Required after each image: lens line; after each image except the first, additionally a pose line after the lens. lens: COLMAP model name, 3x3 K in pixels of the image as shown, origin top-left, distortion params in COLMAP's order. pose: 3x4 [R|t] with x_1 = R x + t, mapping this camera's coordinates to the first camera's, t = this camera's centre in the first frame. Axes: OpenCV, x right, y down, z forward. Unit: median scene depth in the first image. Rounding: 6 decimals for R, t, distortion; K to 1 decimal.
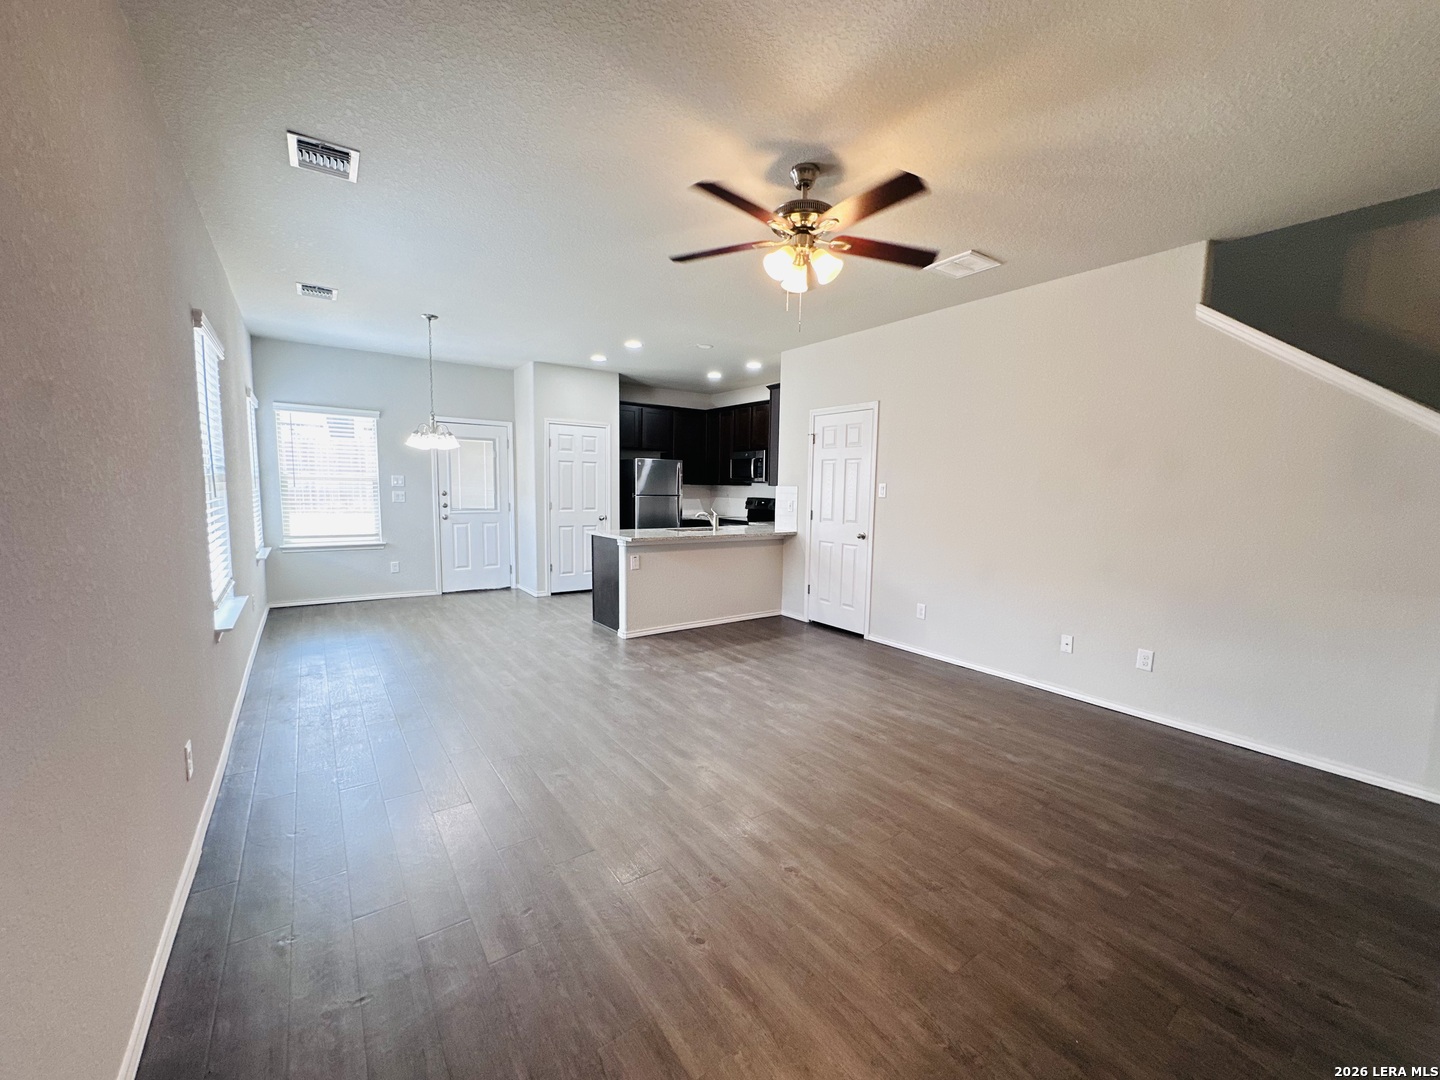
lens RADIAL K [[580.3, 0, 713.1], [0, 580.3, 537.6], [0, 0, 1]] dist [0.000963, 0.000024]
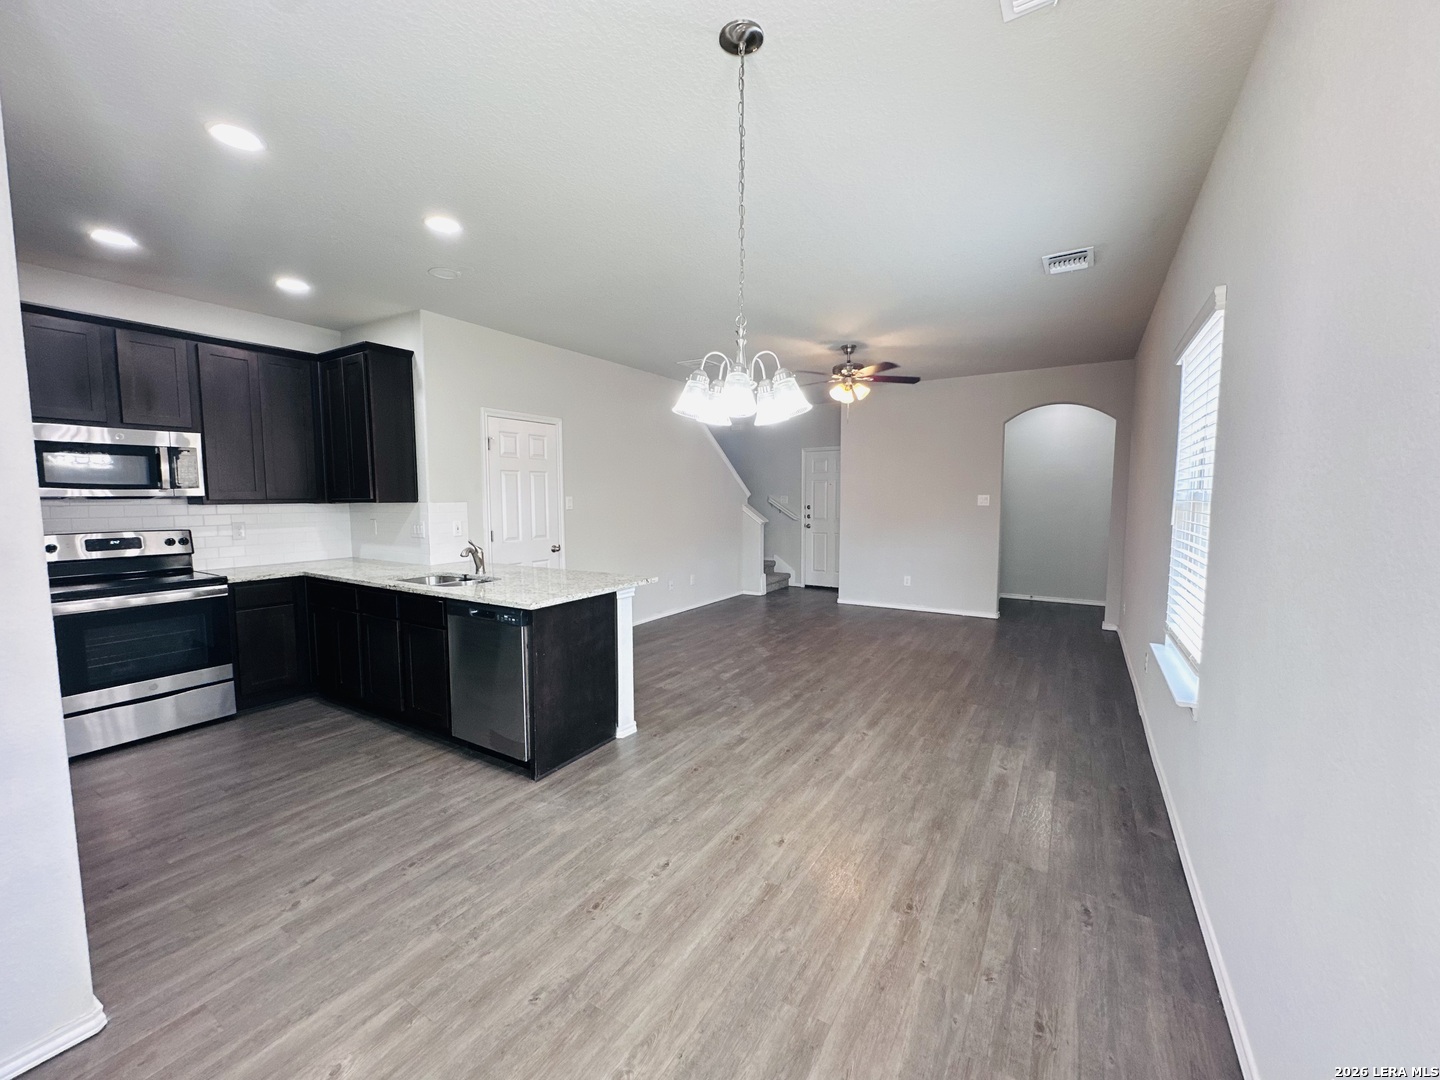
lens RADIAL K [[570.6, 0, 727.8], [0, 570.6, 541.0], [0, 0, 1]] dist [-0.003451, -0.000041]
pose [[-0.397821, -0.088963, 0.913140, -1.082286], [0.079150, 0.988249, 0.130763, -0.172329], [-0.914042, 0.124295, -0.386105, 1.551328]]
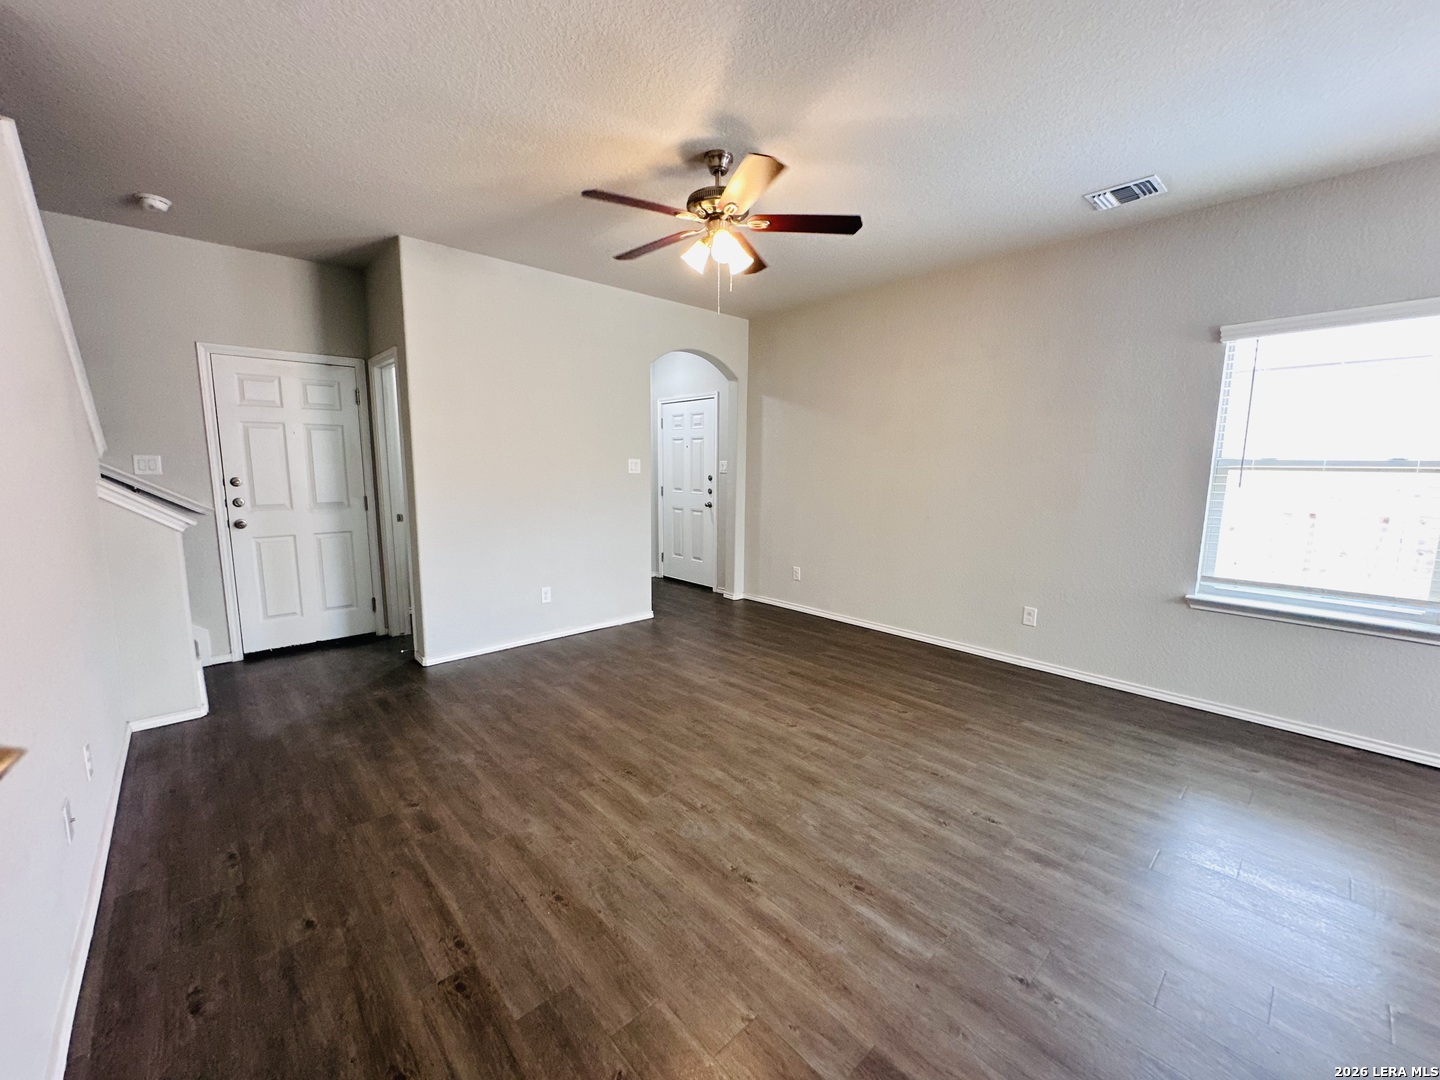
lens RADIAL K [[580.3, 0, 713.1], [0, 580.3, 537.6], [0, 0, 1]] dist [0.000963, 0.000024]
pose [[-0.992010, -0.004863, -0.126067, 0.201253], [-0.031821, 0.976594, 0.212723, -0.130735], [0.122081, 0.215035, -0.968946, 1.474522]]
